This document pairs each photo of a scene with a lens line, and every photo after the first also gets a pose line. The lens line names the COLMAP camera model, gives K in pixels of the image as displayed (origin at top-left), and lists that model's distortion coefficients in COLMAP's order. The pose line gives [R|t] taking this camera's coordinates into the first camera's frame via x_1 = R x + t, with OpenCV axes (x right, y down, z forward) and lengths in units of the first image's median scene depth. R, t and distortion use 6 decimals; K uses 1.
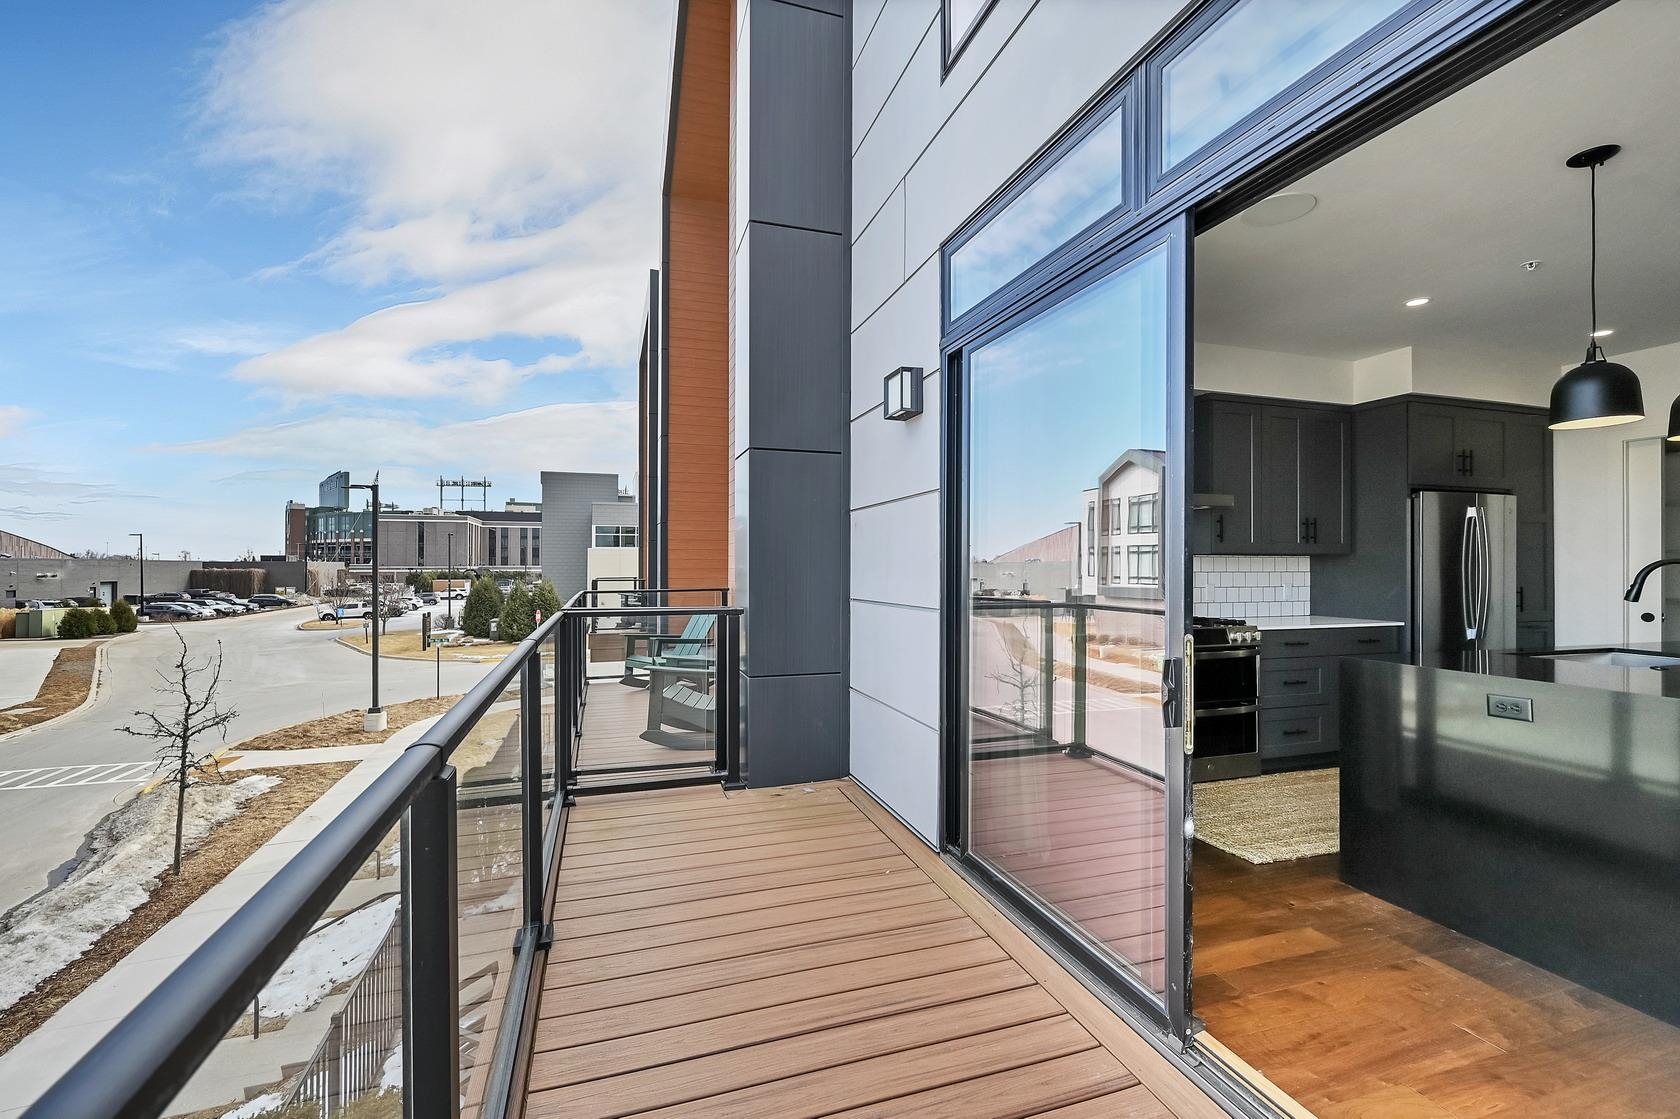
lens RADIAL K [[691.7, 0, 836.8], [0, 691.7, 556.2], [0, 0, 1]] dist [-0.000412, 0.000430]
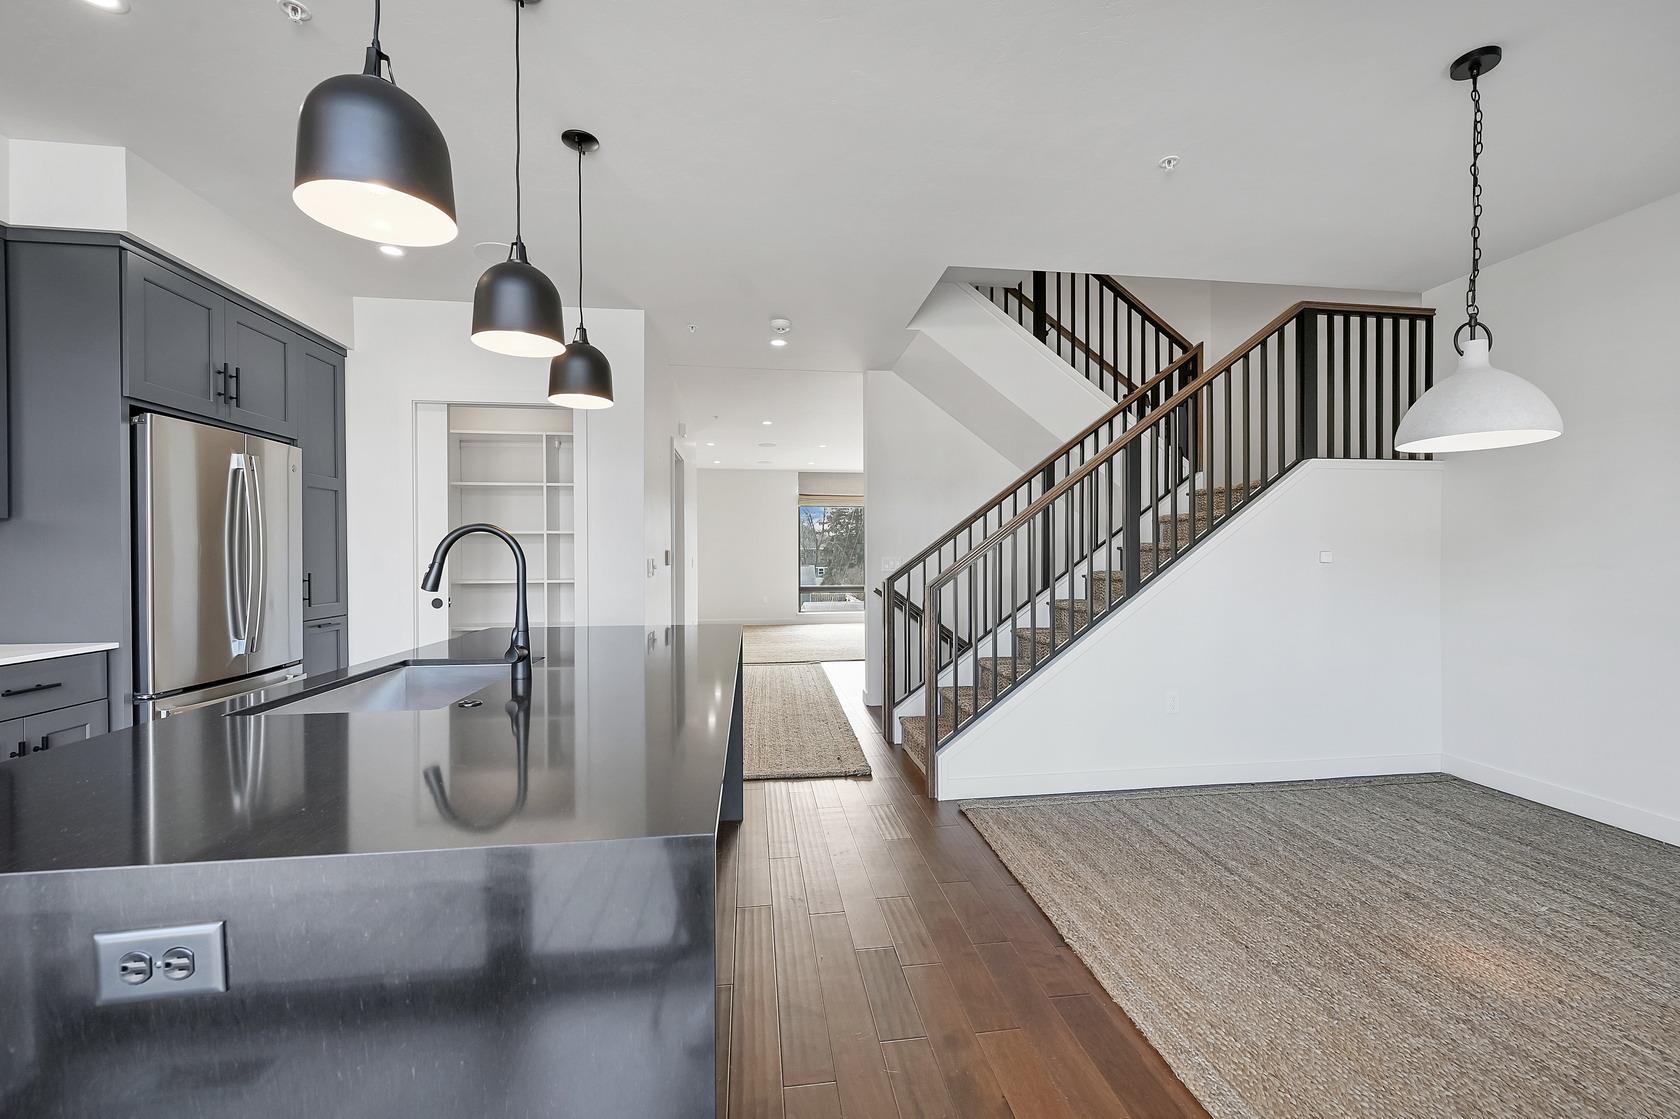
lens RADIAL K [[691.7, 0, 832.9], [0, 691.7, 564.5], [0, 0, 1]] dist [-0.000412, 0.000430]
pose [[0.172801, -0.013642, 0.984862, 0.370103], [-0.010454, 0.999822, 0.015683, 0.017576], [-0.984901, -0.013006, 0.172628, 0.332365]]
